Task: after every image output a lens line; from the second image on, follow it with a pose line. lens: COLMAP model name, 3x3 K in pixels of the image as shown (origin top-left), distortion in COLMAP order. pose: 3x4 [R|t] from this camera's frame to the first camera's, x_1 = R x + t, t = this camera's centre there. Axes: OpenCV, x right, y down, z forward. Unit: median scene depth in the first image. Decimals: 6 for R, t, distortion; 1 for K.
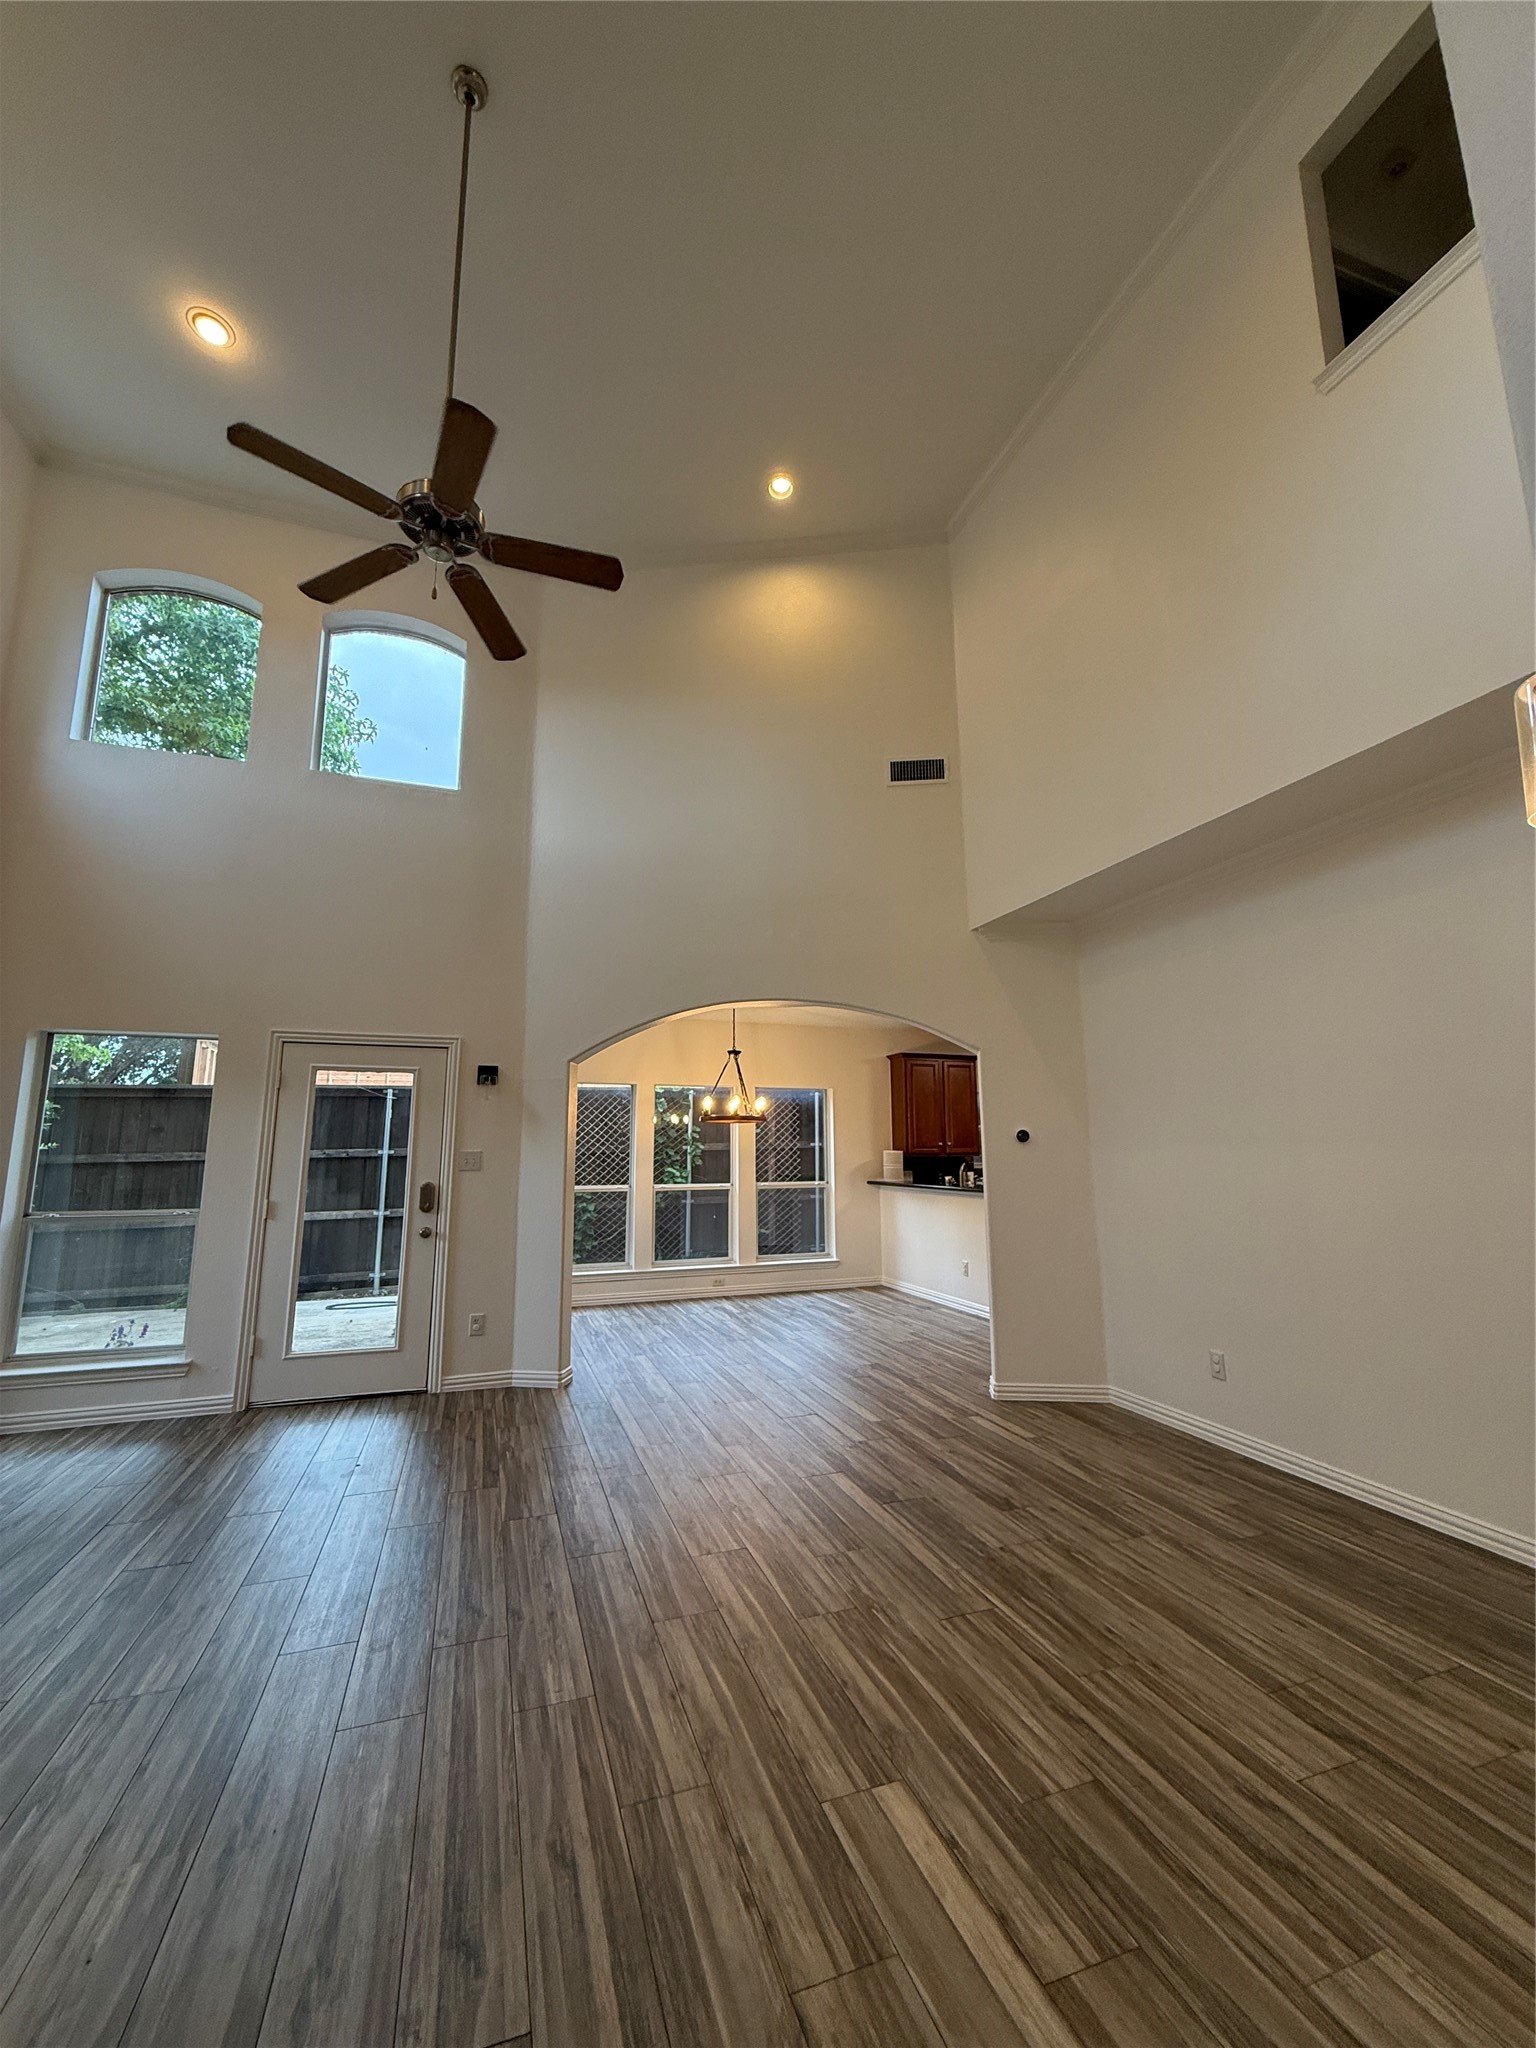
lens RADIAL K [[812.9, 0, 771.4], [0, 812.9, 1019.6], [0, 0, 1]] dist [-0.000096, 0.000317]
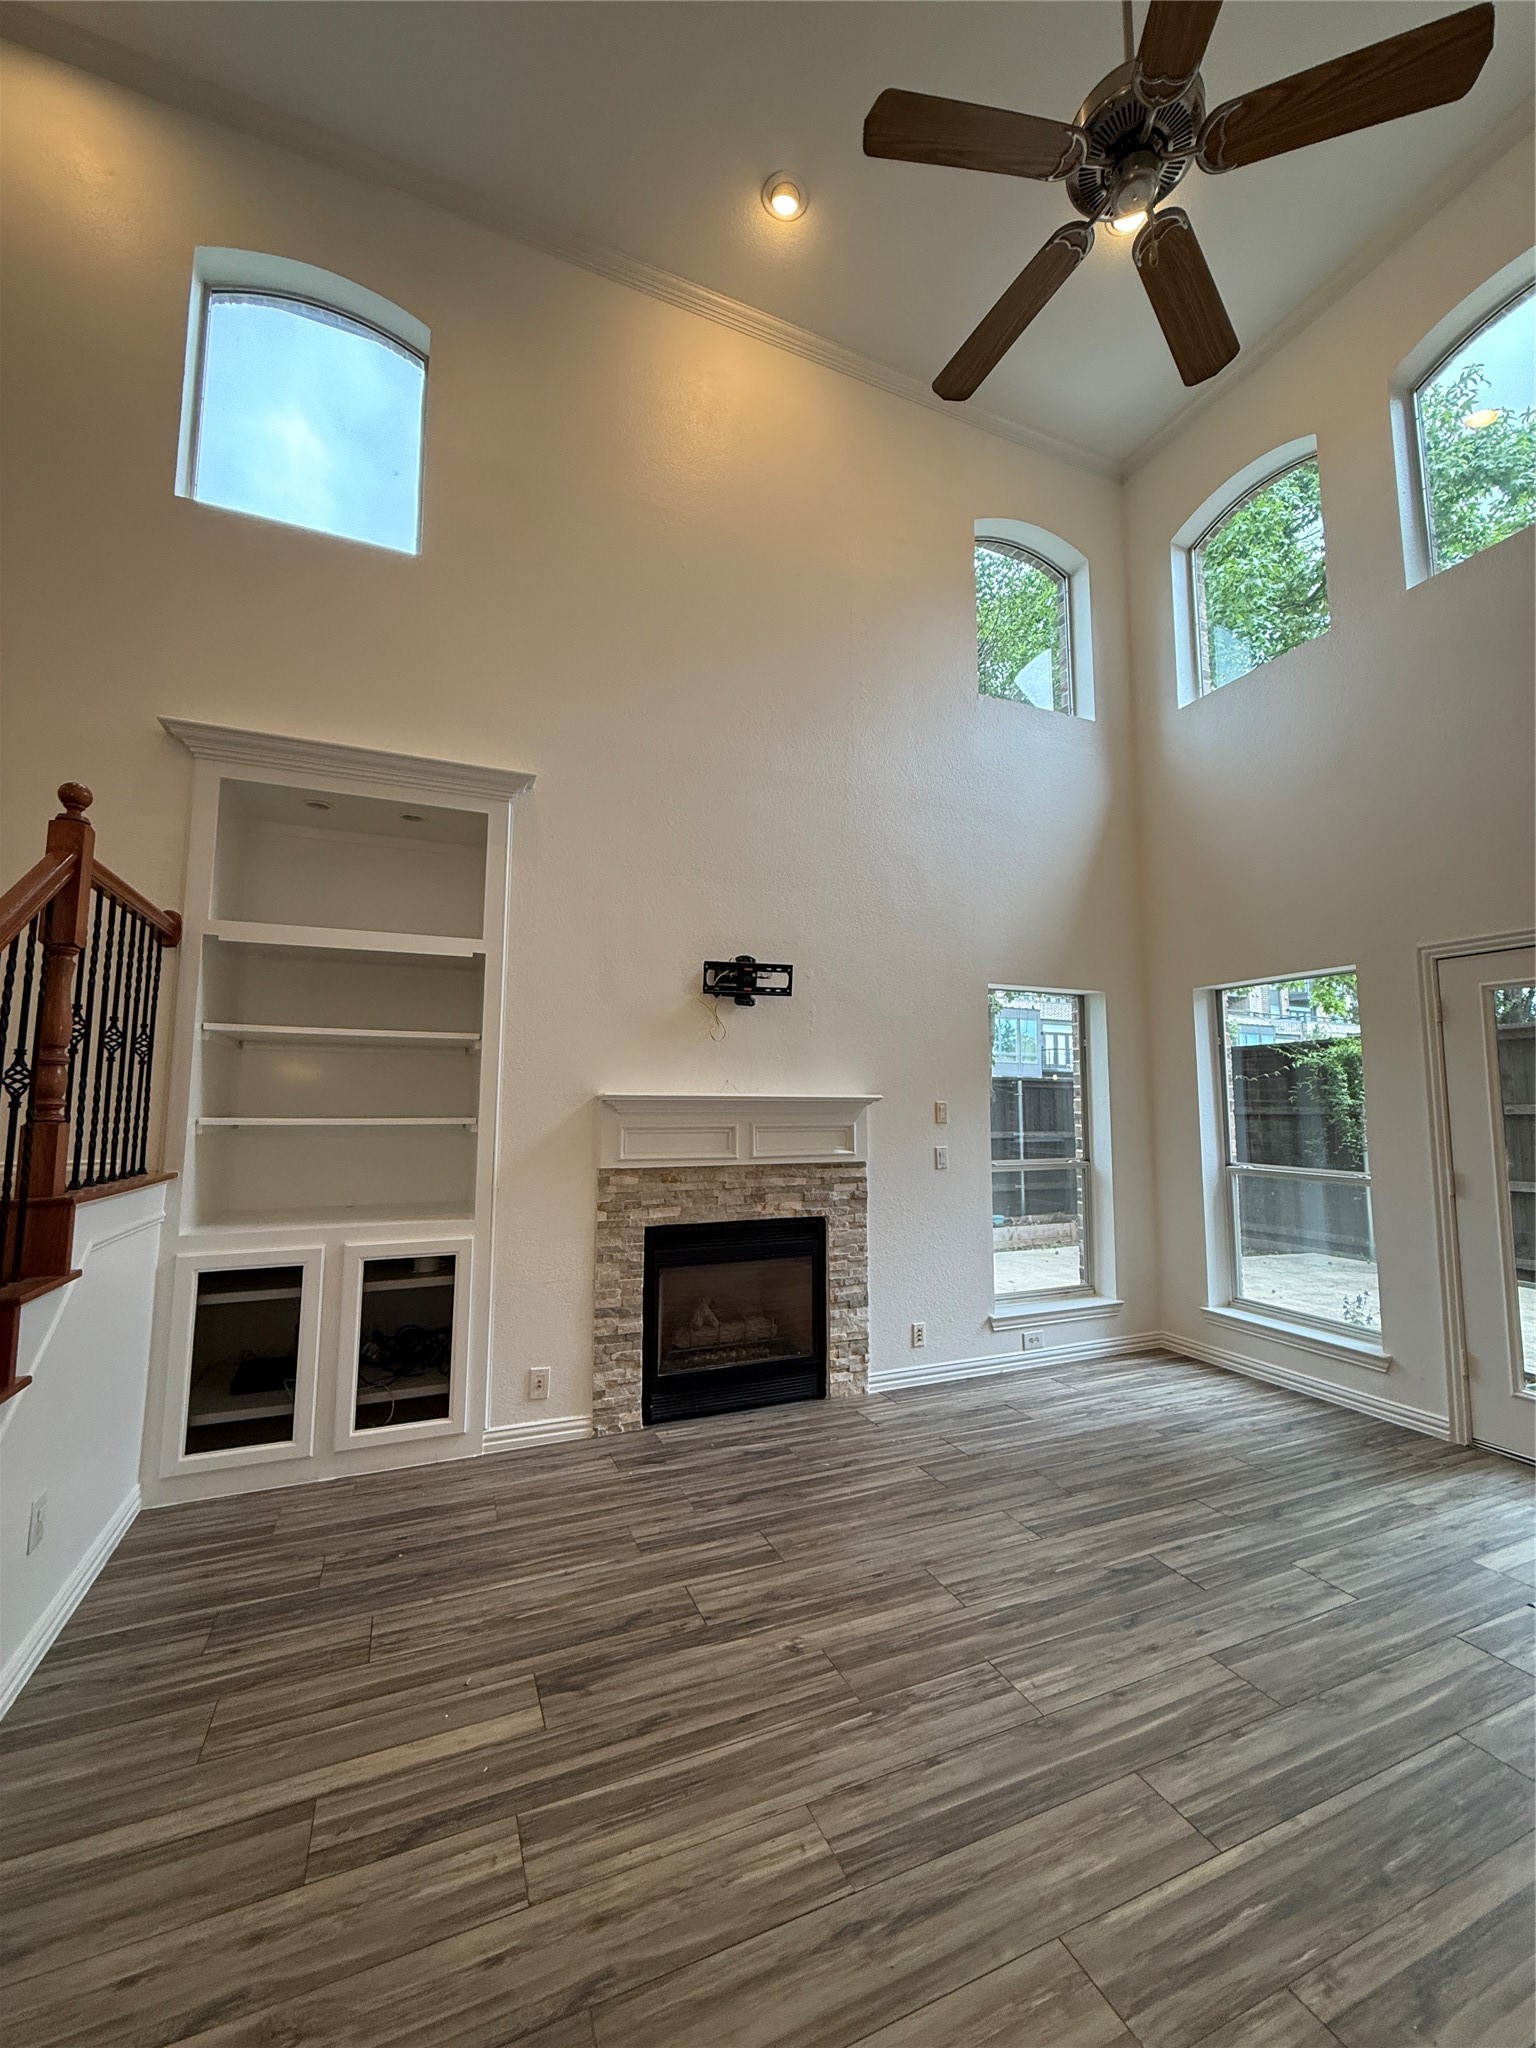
lens RADIAL K [[812.9, 0, 771.4], [0, 812.9, 1019.6], [0, 0, 1]] dist [-0.000096, 0.000317]
pose [[0.071068, -0.095357, -0.992903, 0.138168], [0.157134, 0.984061, -0.083261, 0.073614], [0.985017, -0.150102, 0.084919, 0.514399]]
